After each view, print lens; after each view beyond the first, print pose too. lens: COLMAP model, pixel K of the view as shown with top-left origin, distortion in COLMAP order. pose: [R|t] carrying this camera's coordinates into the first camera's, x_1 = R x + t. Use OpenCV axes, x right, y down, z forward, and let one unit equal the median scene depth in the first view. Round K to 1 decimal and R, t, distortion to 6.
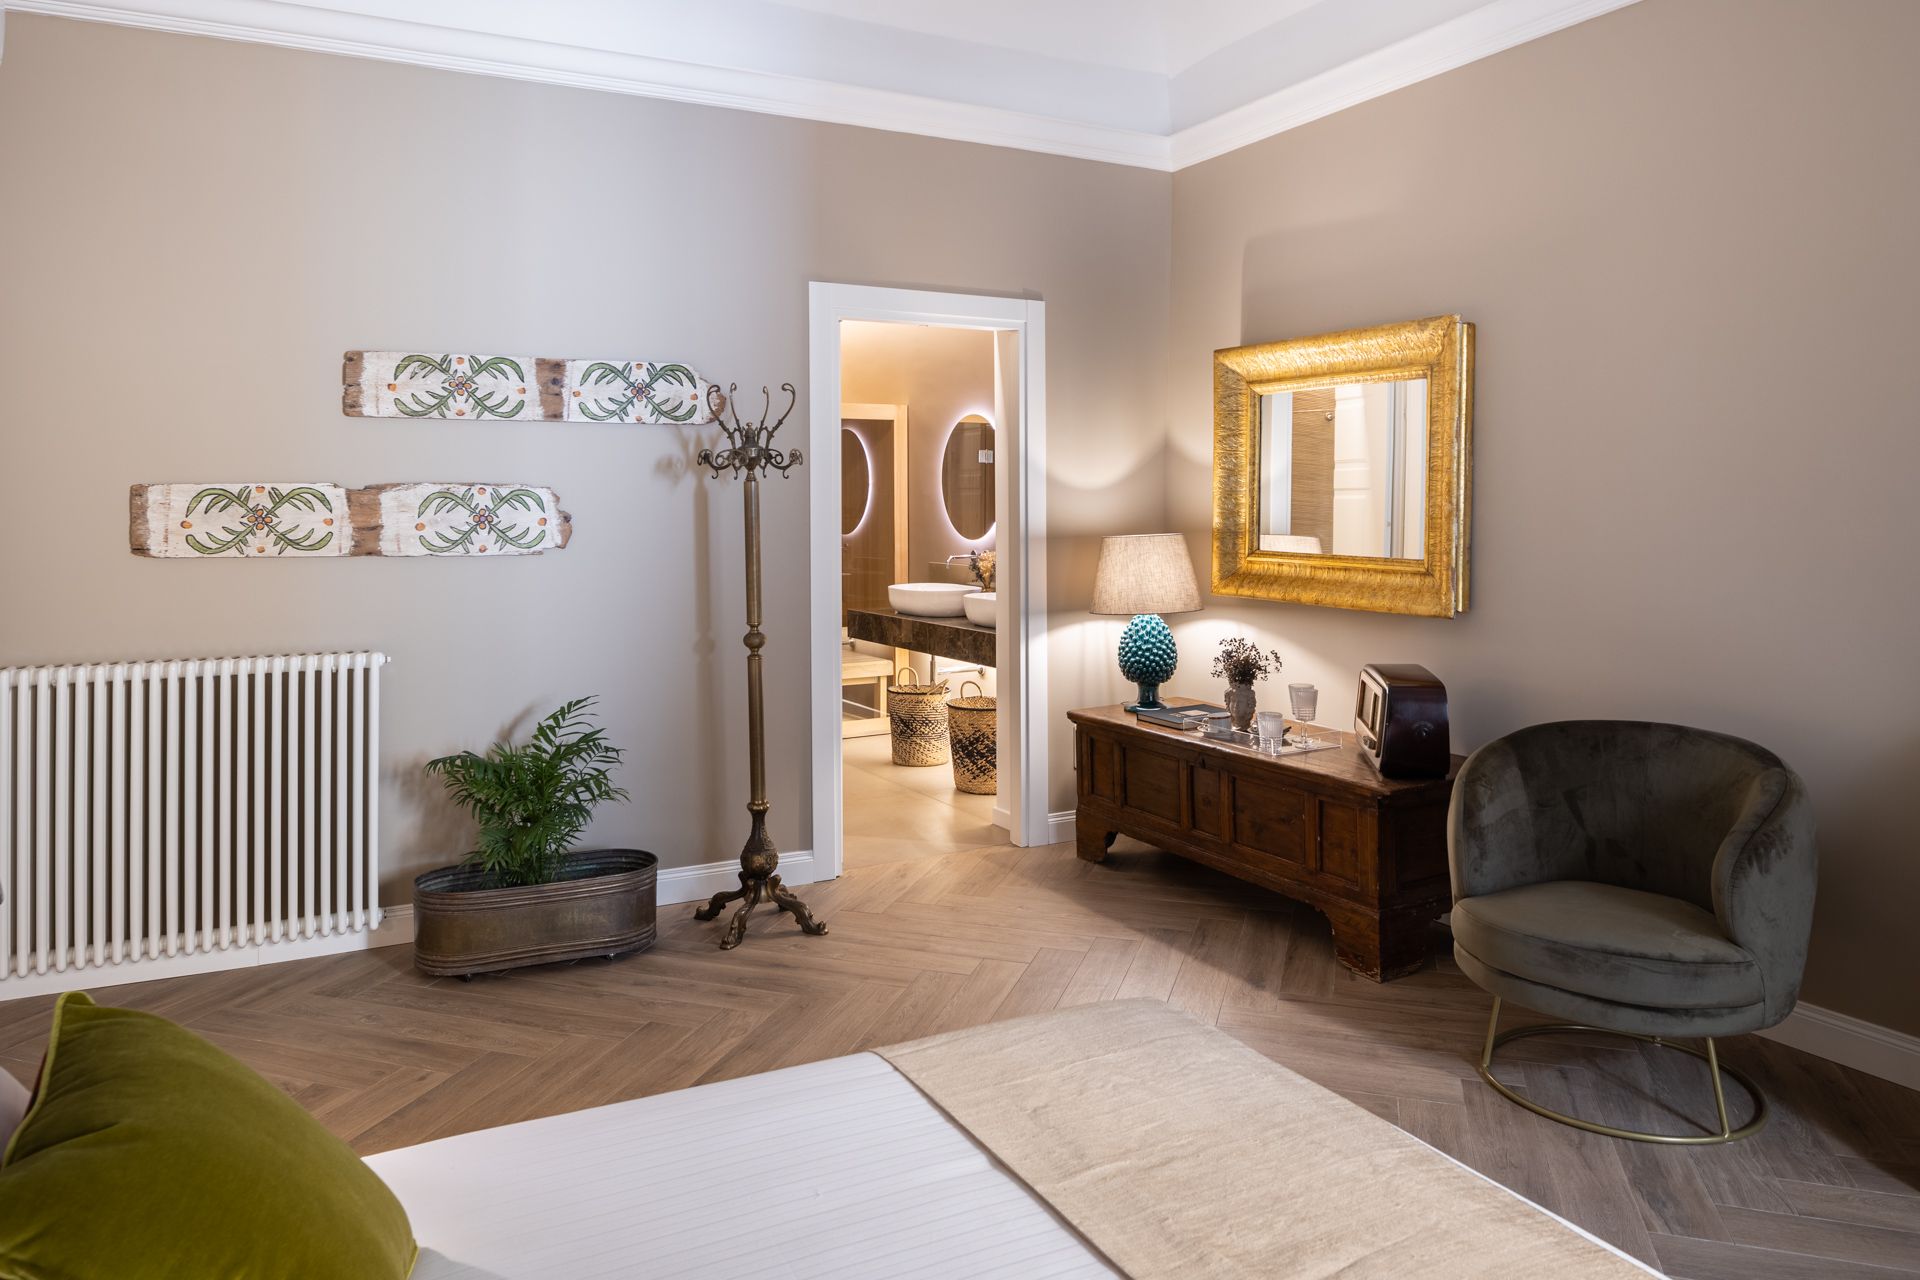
lens RADIAL K [[1268.7, 0, 965.4], [0, 1268.7, 604.9], [0, 0, 1]] dist [0.001109, 0.002674]
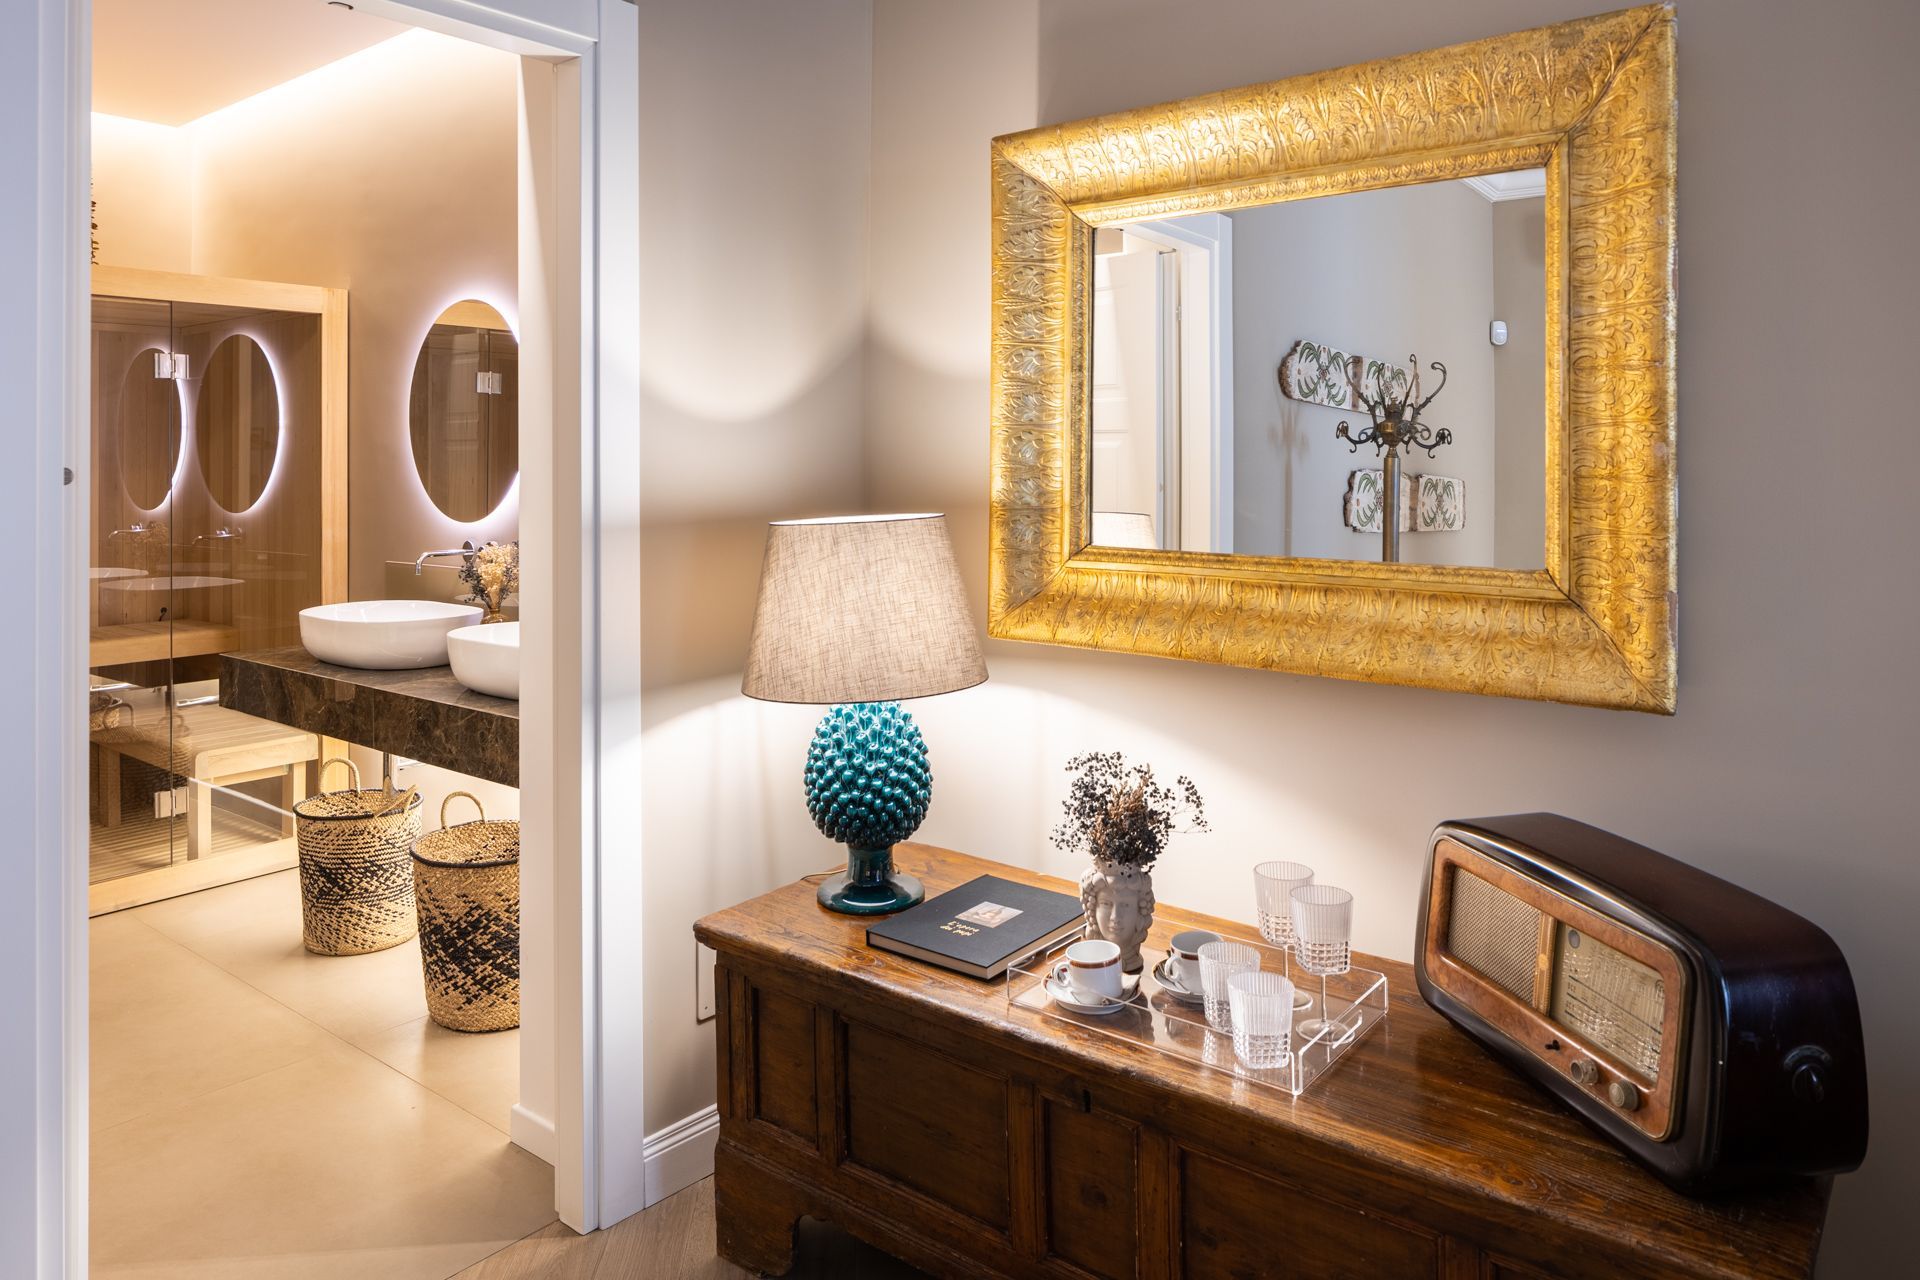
lens RADIAL K [[1315.2, 0, 921.8], [0, 1315.2, 440.3], [0, 0, 1]] dist [-0.009057, 0.000444]
pose [[0.942762, 0.004916, 0.333430, 0.002394], [0.028520, 0.995039, -0.095311, -0.036547], [-0.332244, 0.099365, 0.937945, 0.535989]]
